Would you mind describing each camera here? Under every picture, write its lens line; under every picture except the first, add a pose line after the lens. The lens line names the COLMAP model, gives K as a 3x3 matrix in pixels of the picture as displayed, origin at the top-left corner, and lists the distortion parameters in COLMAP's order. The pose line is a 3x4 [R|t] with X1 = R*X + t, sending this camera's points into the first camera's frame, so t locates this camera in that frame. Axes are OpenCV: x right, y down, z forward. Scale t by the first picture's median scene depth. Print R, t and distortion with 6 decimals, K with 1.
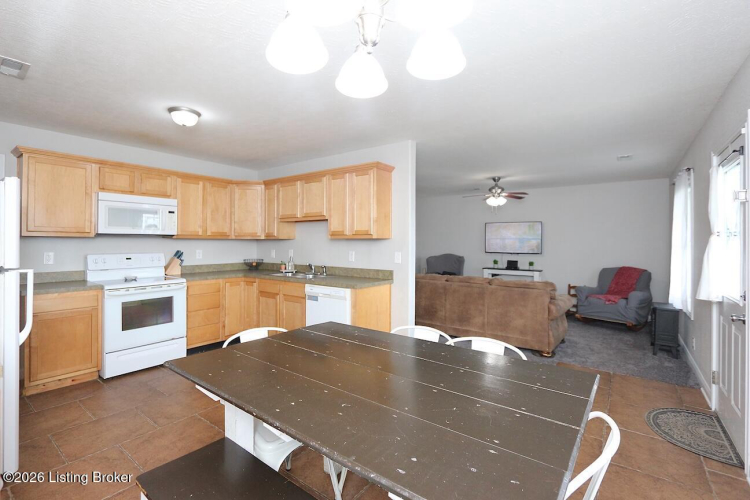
lens RADIAL K [[347.6, 0, 370.2], [0, 347.6, 244.2], [0, 0, 1]] dist [-0.006949, -0.000718]
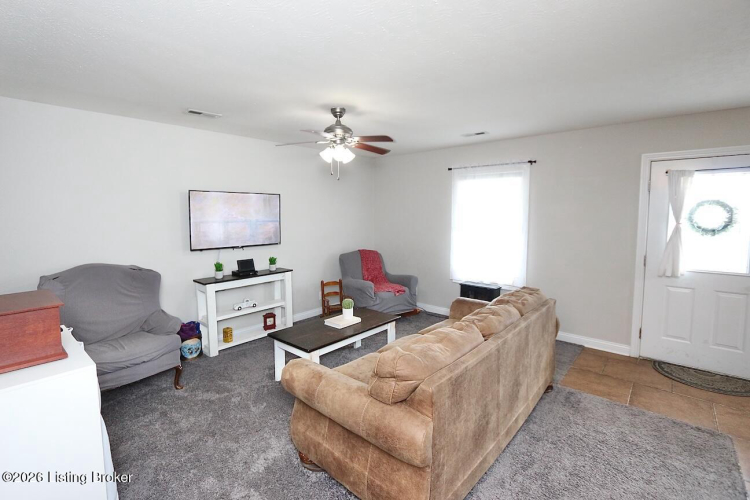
lens RADIAL K [[347.6, 0, 361.1], [0, 347.6, 250.1], [0, 0, 1]] dist [-0.006949, -0.000718]
pose [[0.098199, -0.110457, 0.989018, -0.159740], [0.009749, 0.993880, 0.110032, -0.034799], [-0.995119, -0.001163, 0.098675, 0.870653]]
